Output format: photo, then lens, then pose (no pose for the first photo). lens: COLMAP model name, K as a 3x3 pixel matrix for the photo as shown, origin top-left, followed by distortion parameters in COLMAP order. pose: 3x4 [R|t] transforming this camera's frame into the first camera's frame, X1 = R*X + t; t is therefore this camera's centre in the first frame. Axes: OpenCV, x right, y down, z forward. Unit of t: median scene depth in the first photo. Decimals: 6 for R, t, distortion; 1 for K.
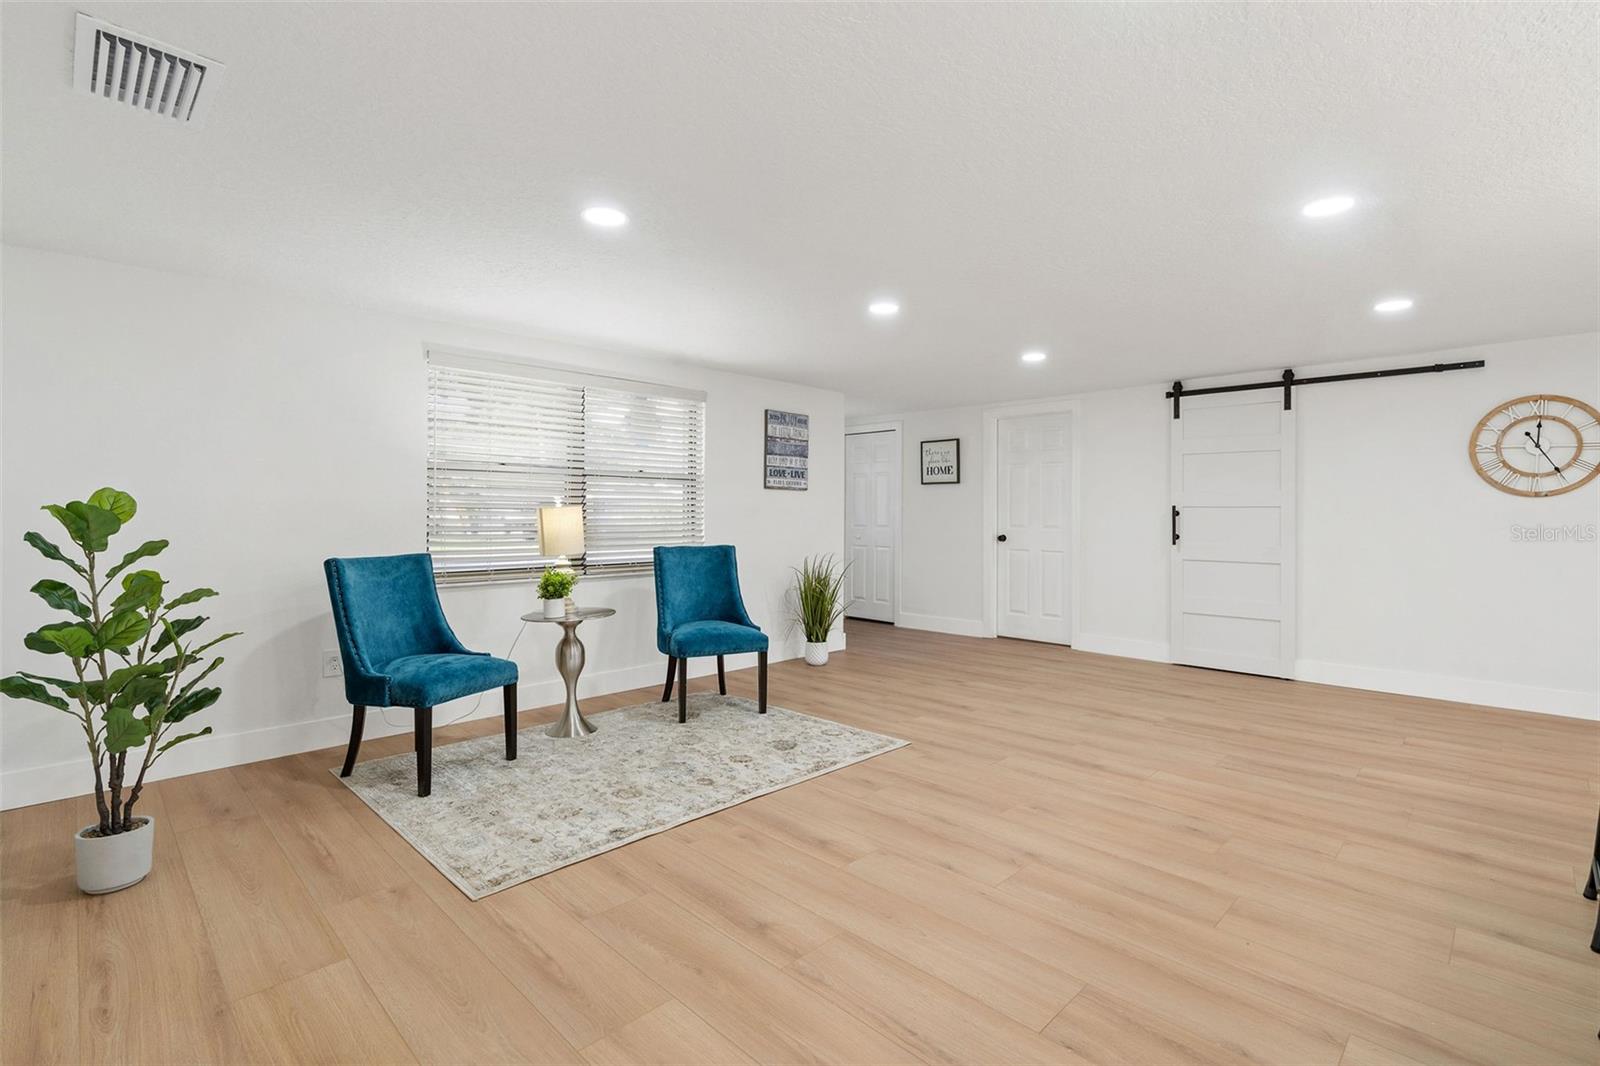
lens RADIAL K [[739.3, 0, 798.0], [0, 739.3, 508.1], [0, 0, 1]] dist [-0.003415, 0.000372]
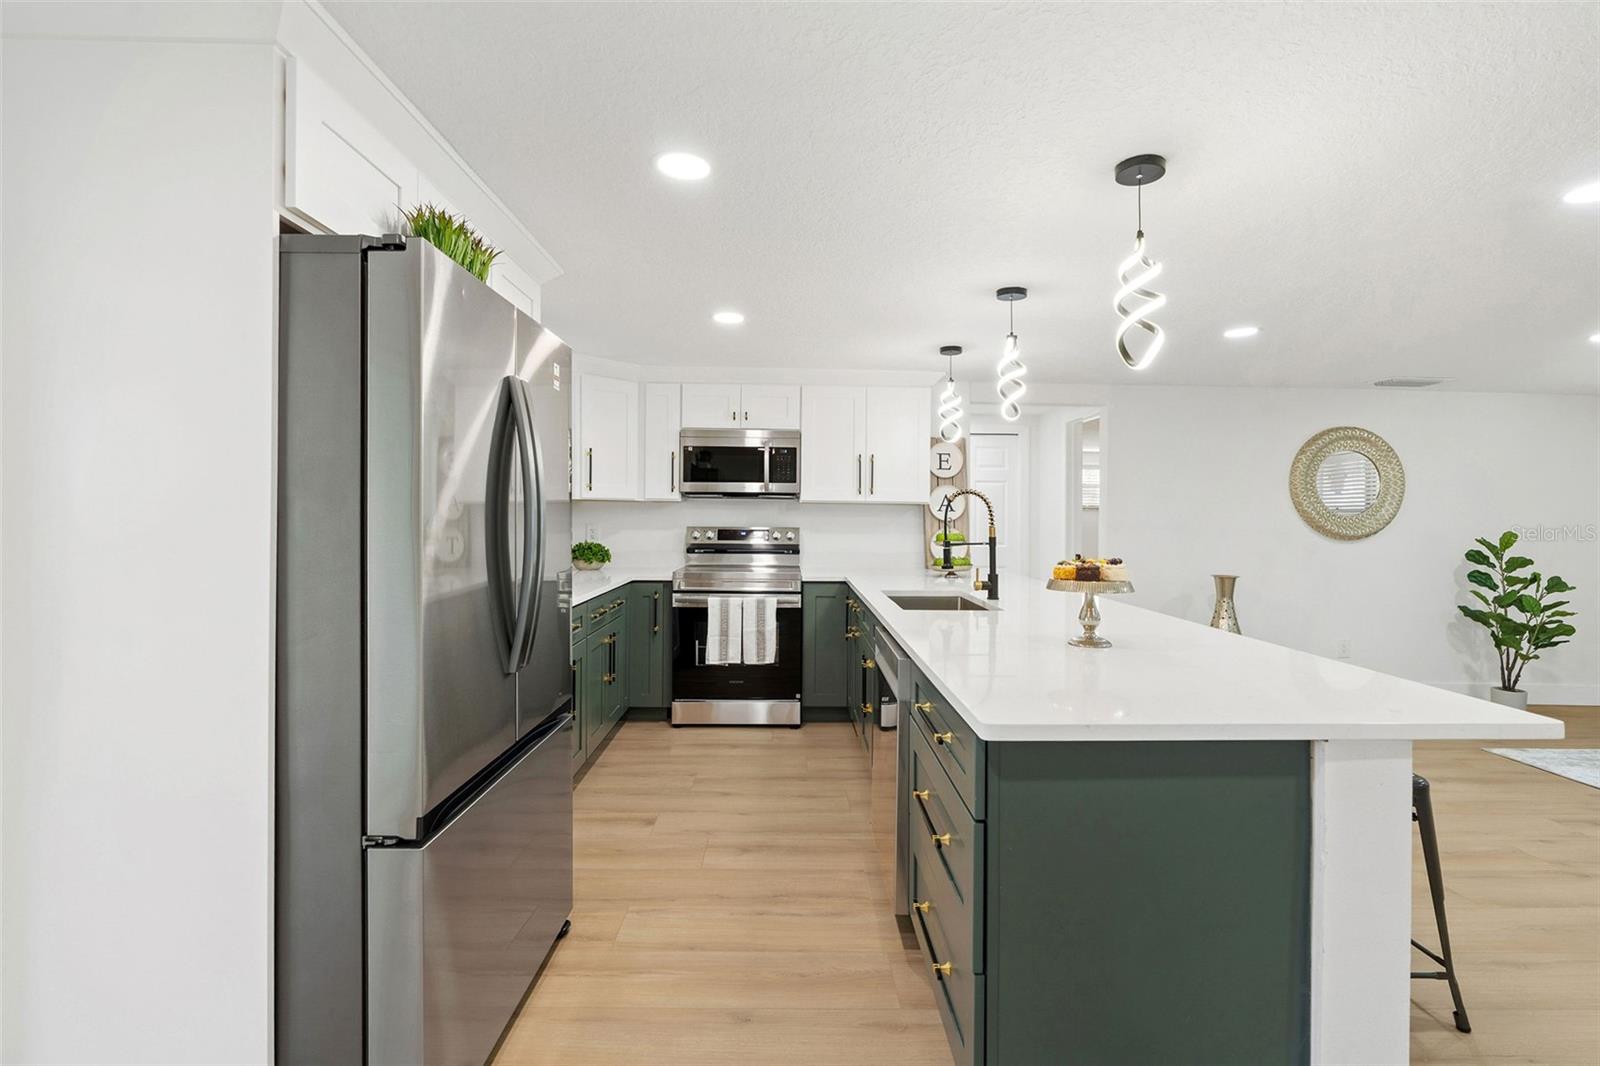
lens RADIAL K [[731.9, 0, 795.8], [0, 731.9, 510.9], [0, 0, 1]] dist [-0.004108, -0.000014]
pose [[-0.697112, -0.014149, -0.716823, 1.092906], [-0.010642, 0.999899, -0.009388, -0.023691], [0.716883, 0.001084, -0.697192, 0.531561]]
